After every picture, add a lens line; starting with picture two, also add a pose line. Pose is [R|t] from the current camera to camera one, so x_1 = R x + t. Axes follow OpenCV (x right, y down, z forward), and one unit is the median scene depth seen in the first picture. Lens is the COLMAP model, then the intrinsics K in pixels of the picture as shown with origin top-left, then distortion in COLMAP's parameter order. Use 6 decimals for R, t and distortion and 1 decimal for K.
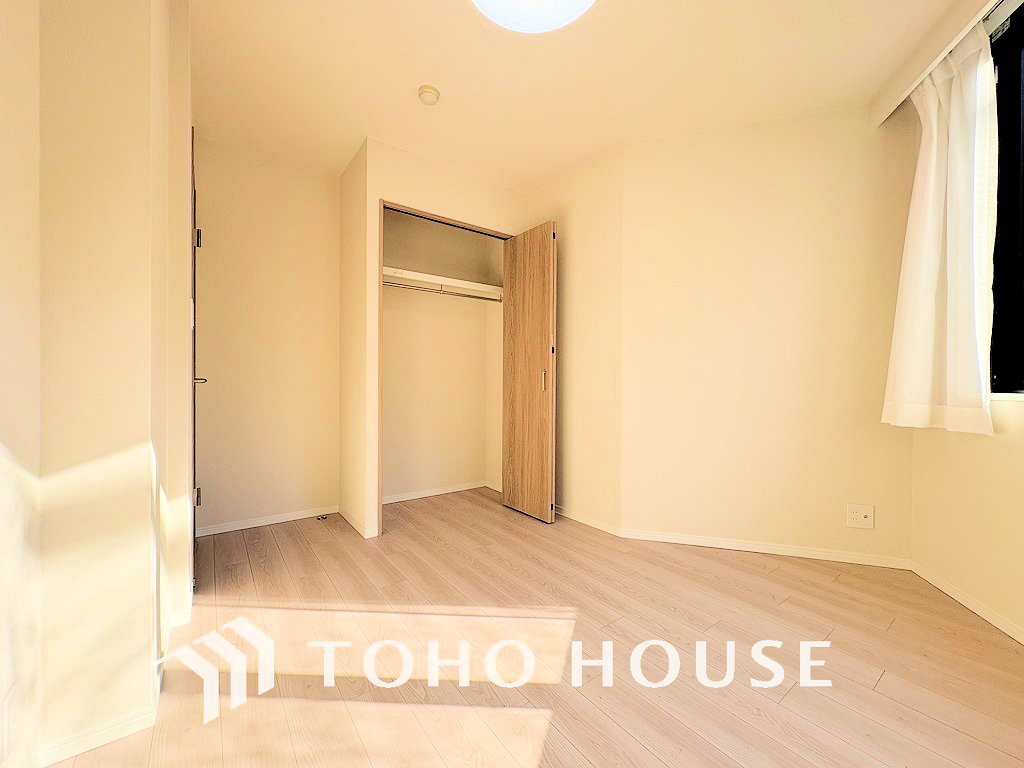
lens RADIAL K [[408.2, 0, 513.4], [0, 408.2, 386.2], [0, 0, 1]] dist [-0.001181, 0.000109]
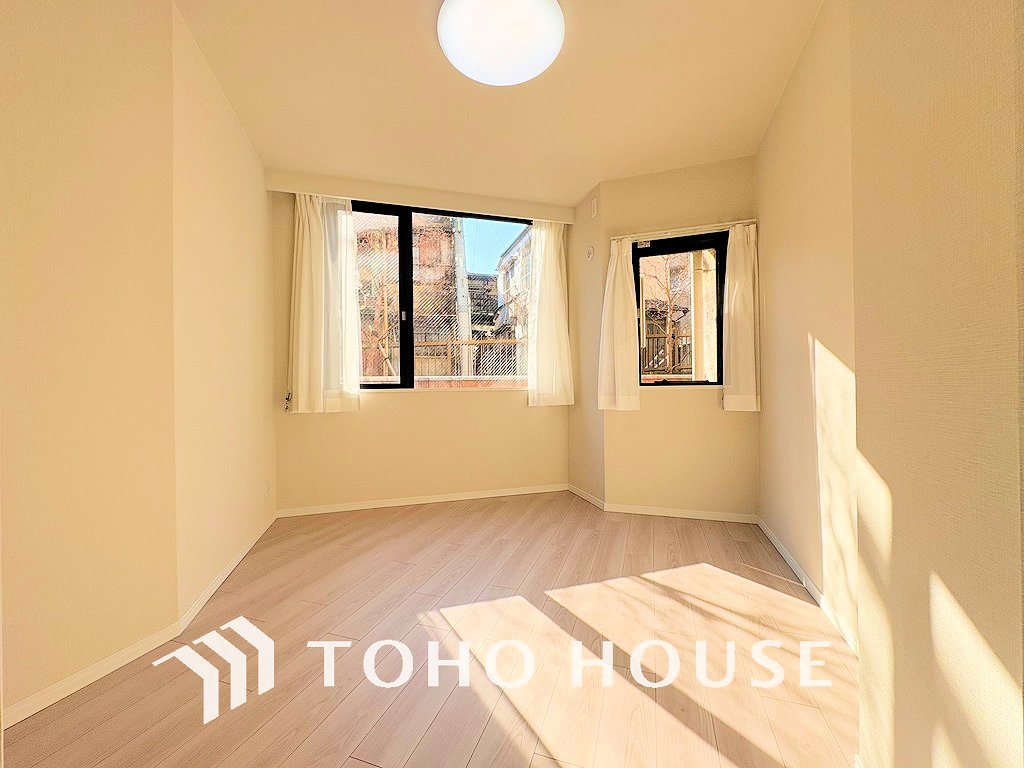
lens RADIAL K [[408.2, 0, 503.7], [0, 408.2, 382.4], [0, 0, 1]] dist [-0.001181, 0.000109]
pose [[-0.546899, 0.007051, 0.837169, -0.678766], [0.024352, 0.999675, 0.007489, -0.009700], [-0.836844, 0.024483, -0.546893, 1.175398]]
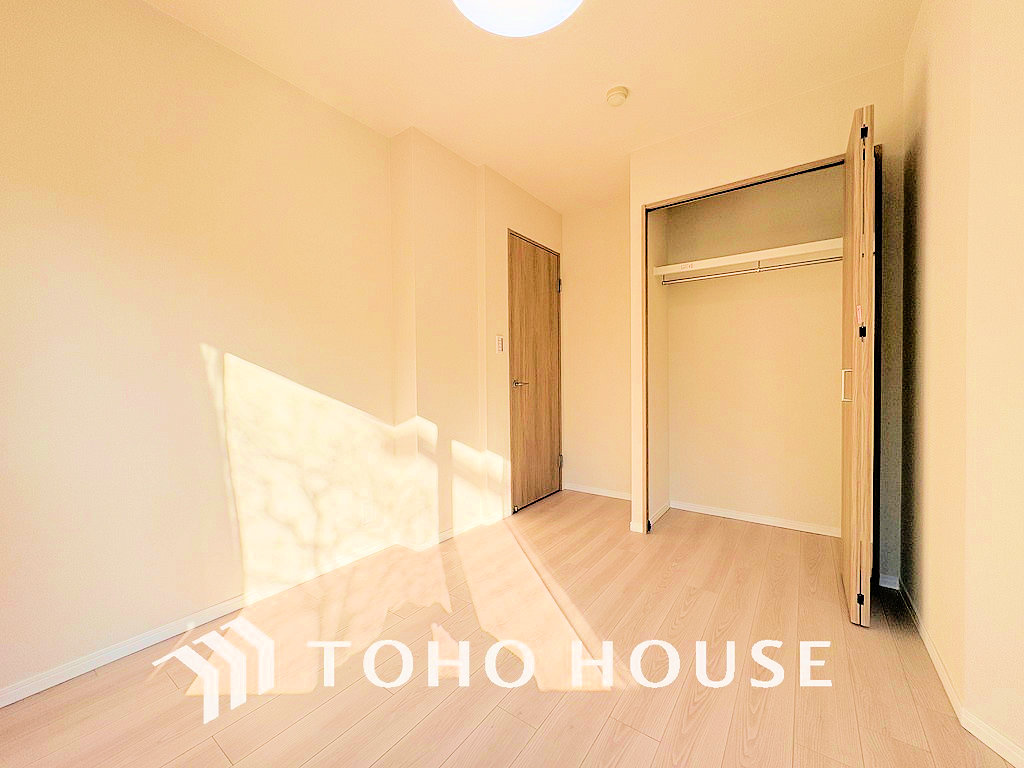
lens RADIAL K [[408.2, 0, 508.9], [0, 408.2, 383.1], [0, 0, 1]] dist [-0.001181, 0.000109]
pose [[0.286082, 0.004795, -0.958193, 0.700236], [-0.000894, 0.999988, 0.004737, -0.020738], [0.958205, -0.000498, 0.286083, 0.480573]]
